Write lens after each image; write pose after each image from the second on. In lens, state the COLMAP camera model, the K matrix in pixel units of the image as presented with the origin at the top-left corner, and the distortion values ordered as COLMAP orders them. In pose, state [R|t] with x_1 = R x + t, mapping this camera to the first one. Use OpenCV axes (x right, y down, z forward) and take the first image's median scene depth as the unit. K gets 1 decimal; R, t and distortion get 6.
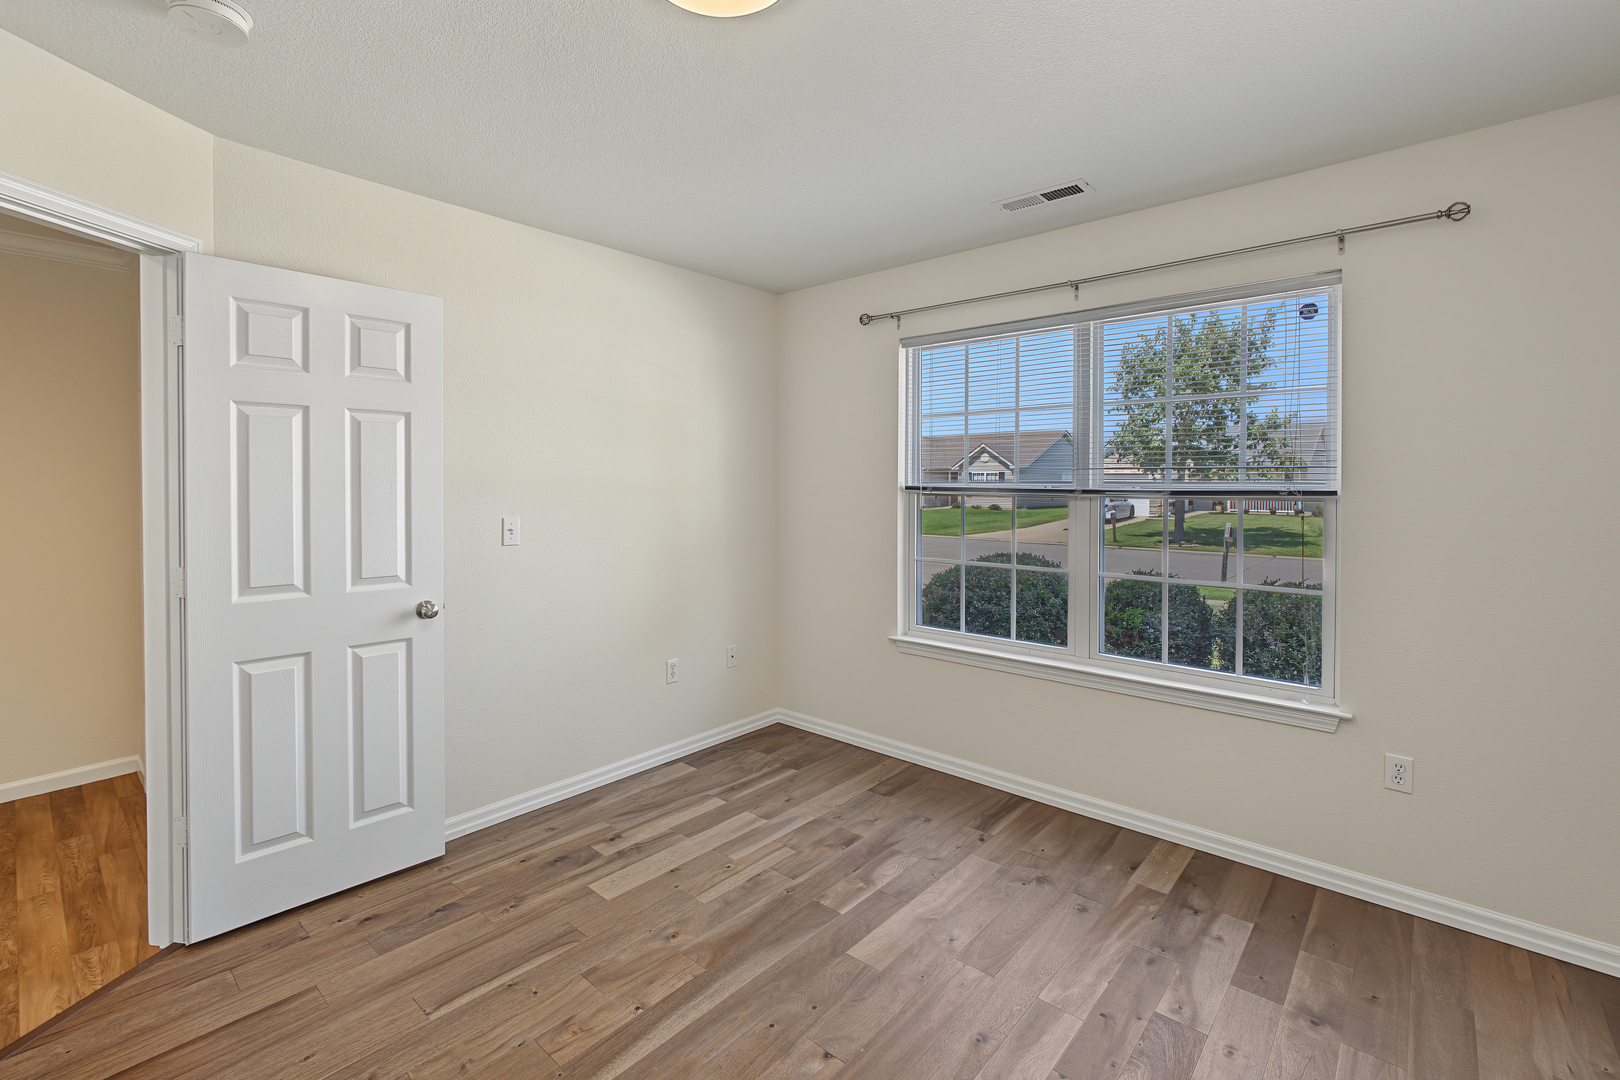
lens RADIAL K [[716.6, 0, 813.7], [0, 716.6, 502.1], [0, 0, 1]] dist [-0.017713, 0.008013]
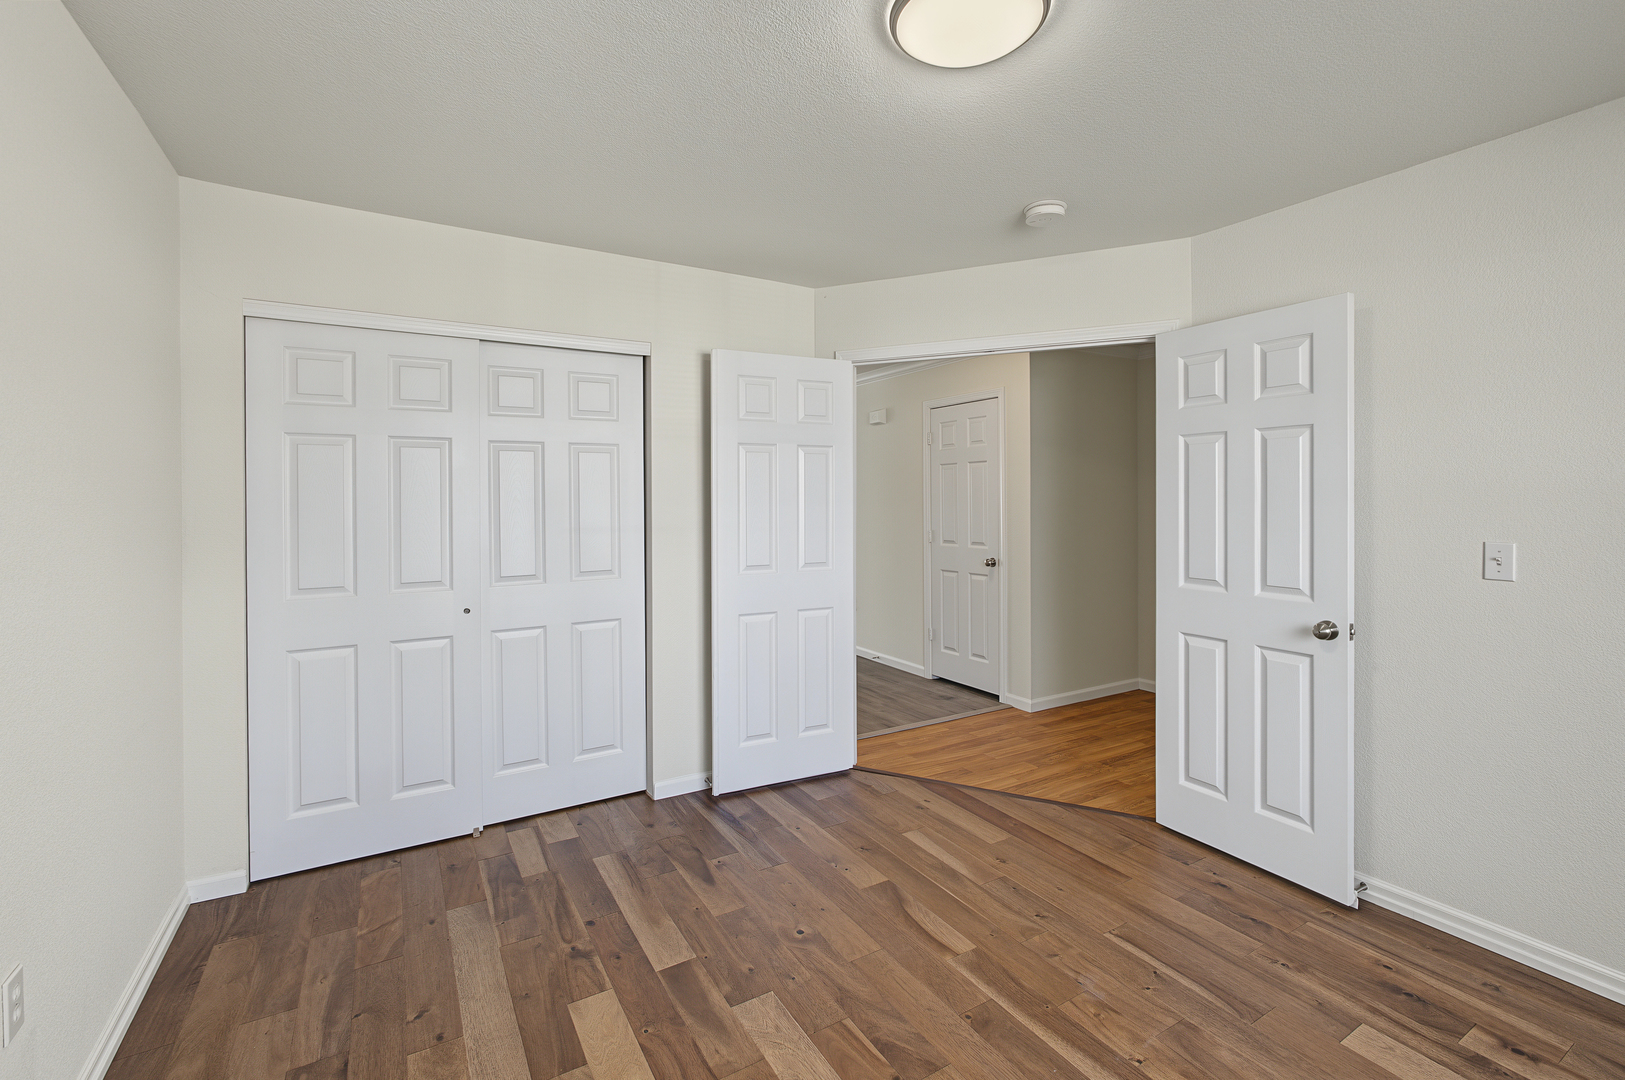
lens RADIAL K [[708.0, 0, 813.8], [0, 708.0, 522.5], [0, 0, 1]] dist [-0.014879, 0.006861]
pose [[-0.307395, 0.030973, -0.951078, 0.524682], [-0.022222, 0.998964, 0.039715, -0.012674], [0.951323, 0.033343, -0.306388, 0.610779]]
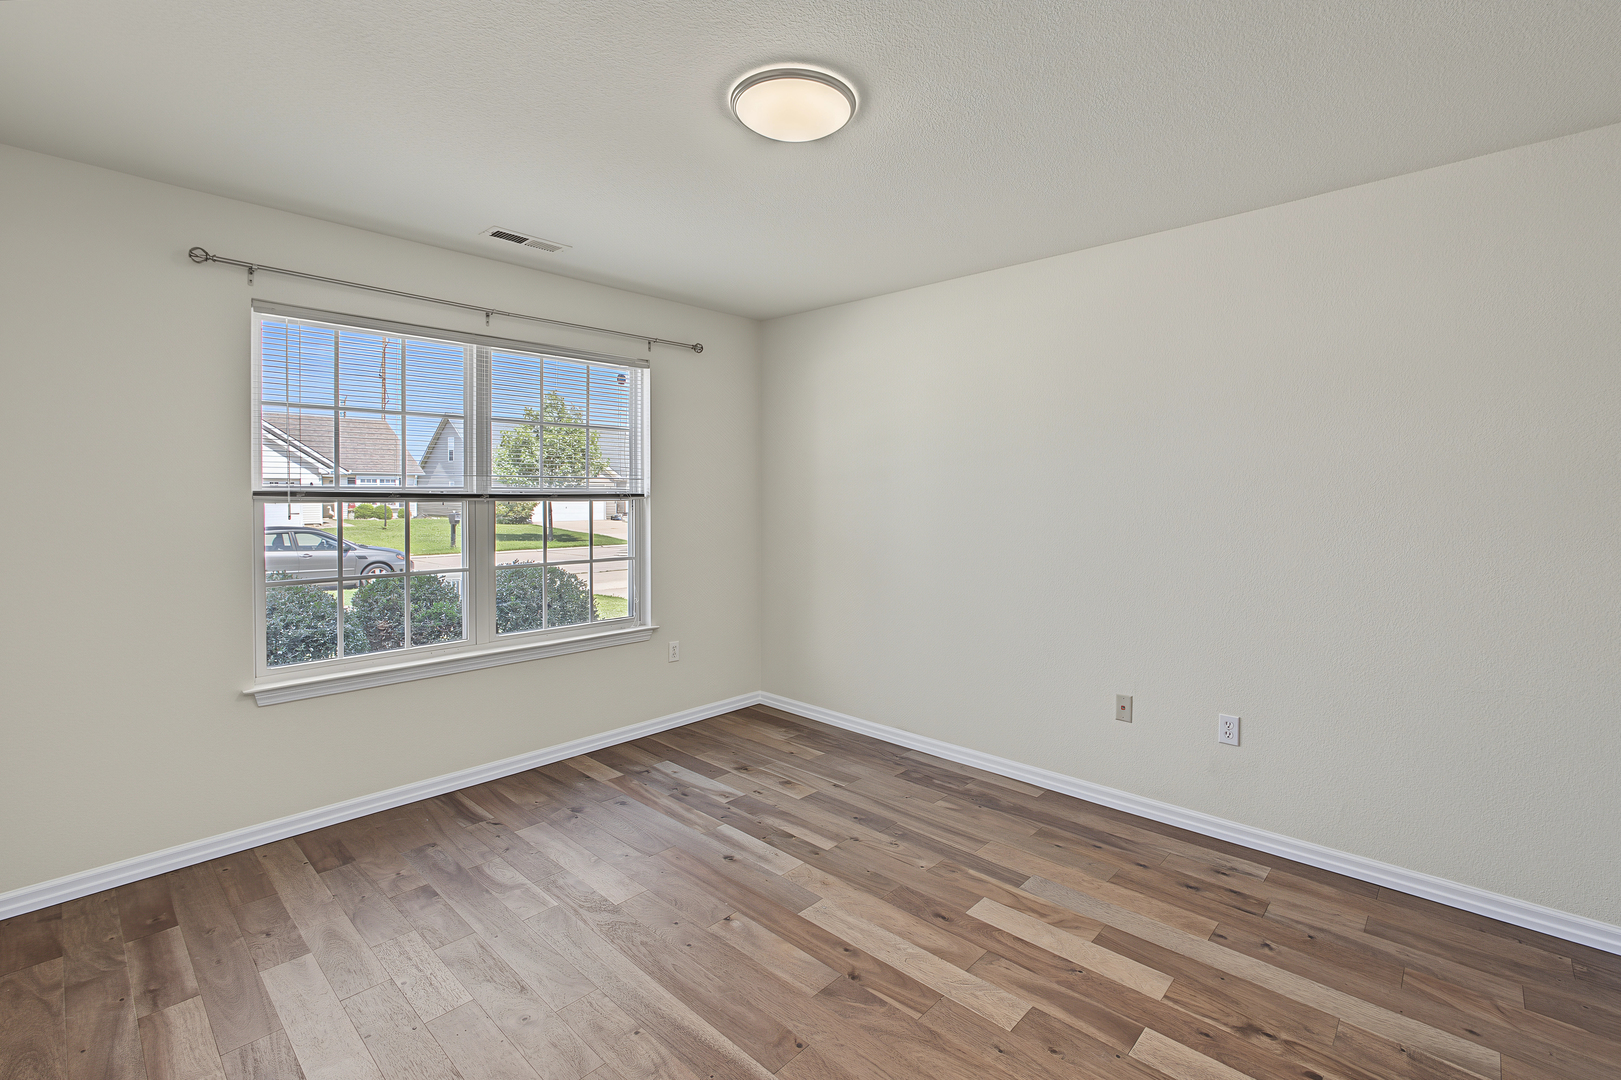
lens RADIAL K [[725.9, 0, 814.1], [0, 725.9, 495.2], [0, 0, 1]] dist [-0.015479, 0.005981]
pose [[0.032628, -0.006311, 0.999448, -0.865532], [0.024105, 0.999694, 0.005526, -0.010214], [-0.999177, 0.023912, 0.032770, 0.509194]]
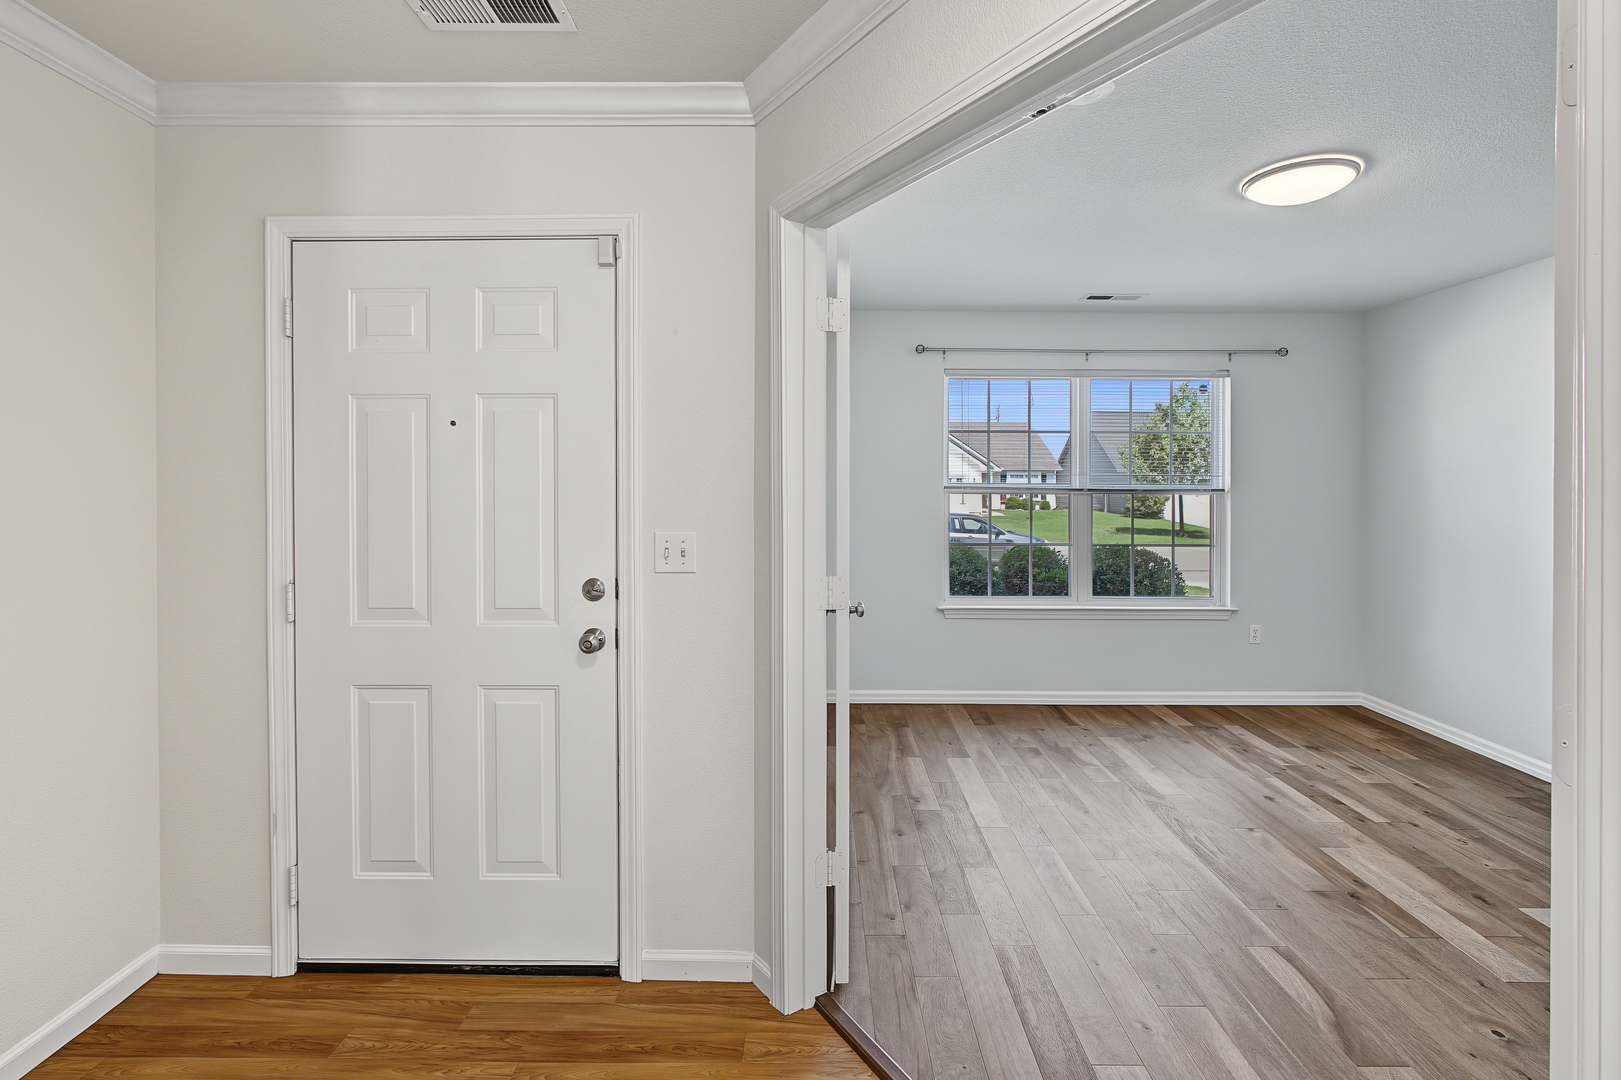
lens RADIAL K [[731.0, 0, 811.1], [0, 731.0, 498.8], [0, 0, 1]] dist [-0.013927, 0.005276]
pose [[0.758306, -0.012250, 0.651784, -1.217053], [0.015481, 0.999880, 0.000781, -0.006866], [-0.651715, 0.009498, 0.758404, 0.247080]]
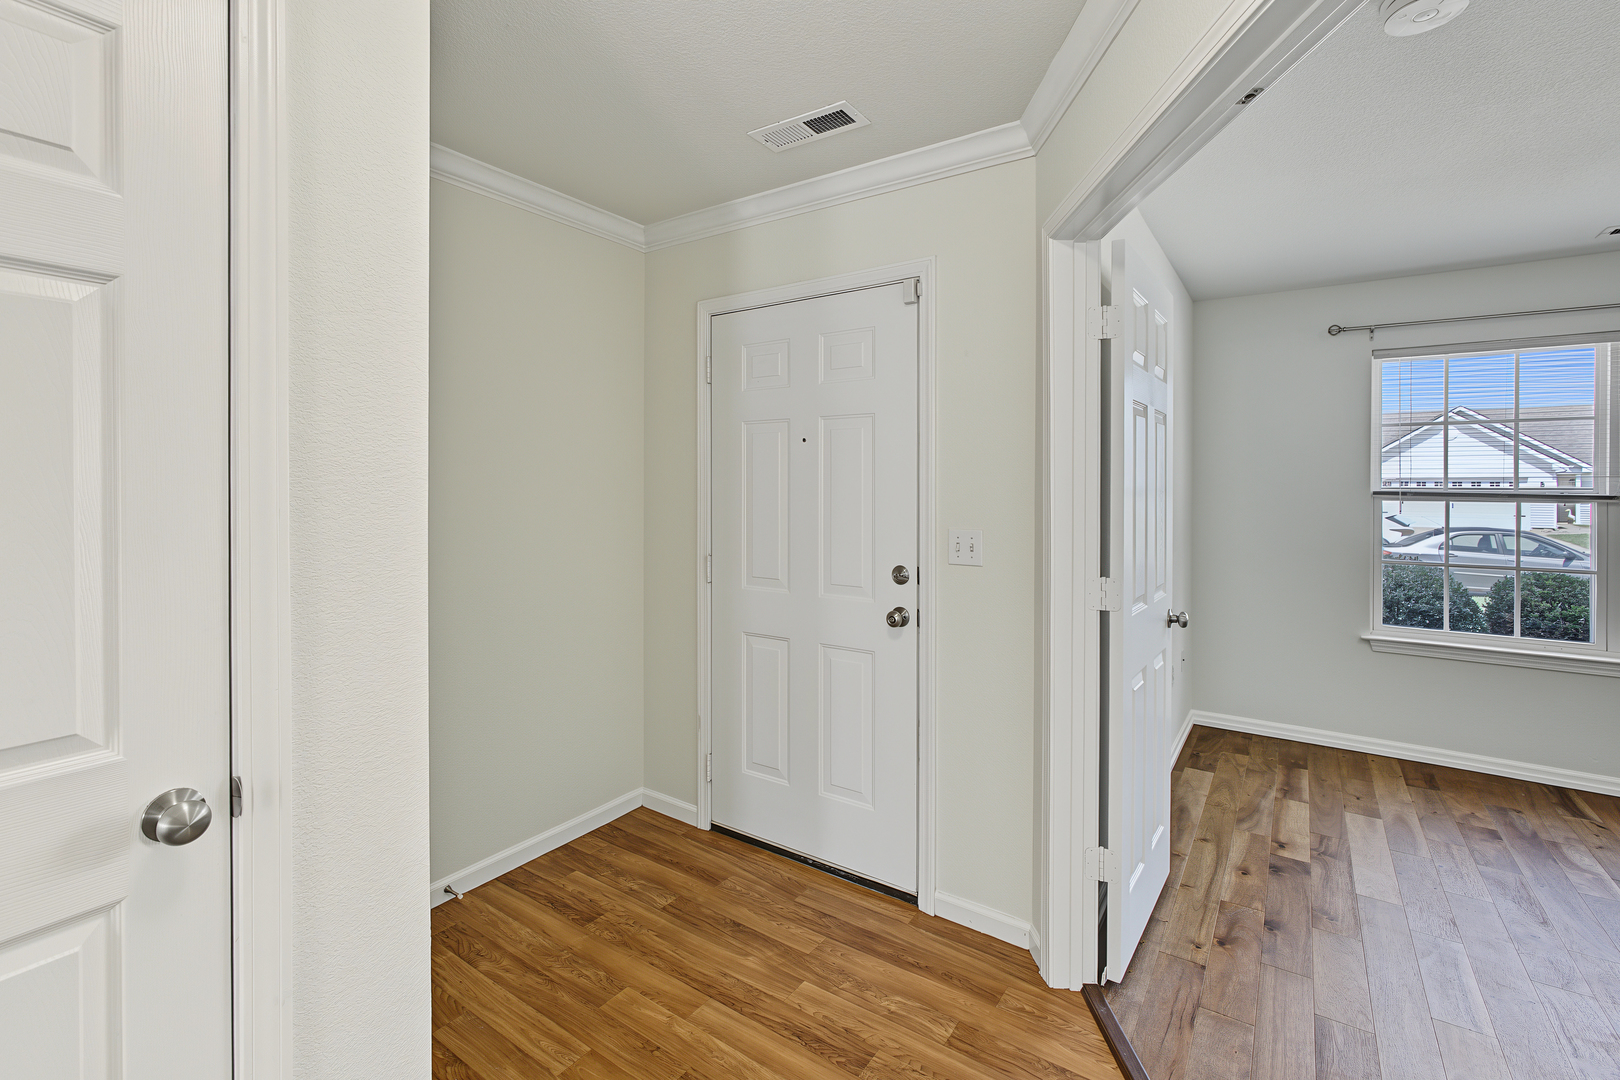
lens RADIAL K [[716.6, 0, 813.7], [0, 716.6, 502.1], [0, 0, 1]] dist [-0.017713, 0.008013]
pose [[0.992898, 0.001688, 0.118955, -1.108843], [-0.001199, 0.999991, -0.004188, -0.002178], [-0.118961, 0.004016, 0.992891, 0.098130]]
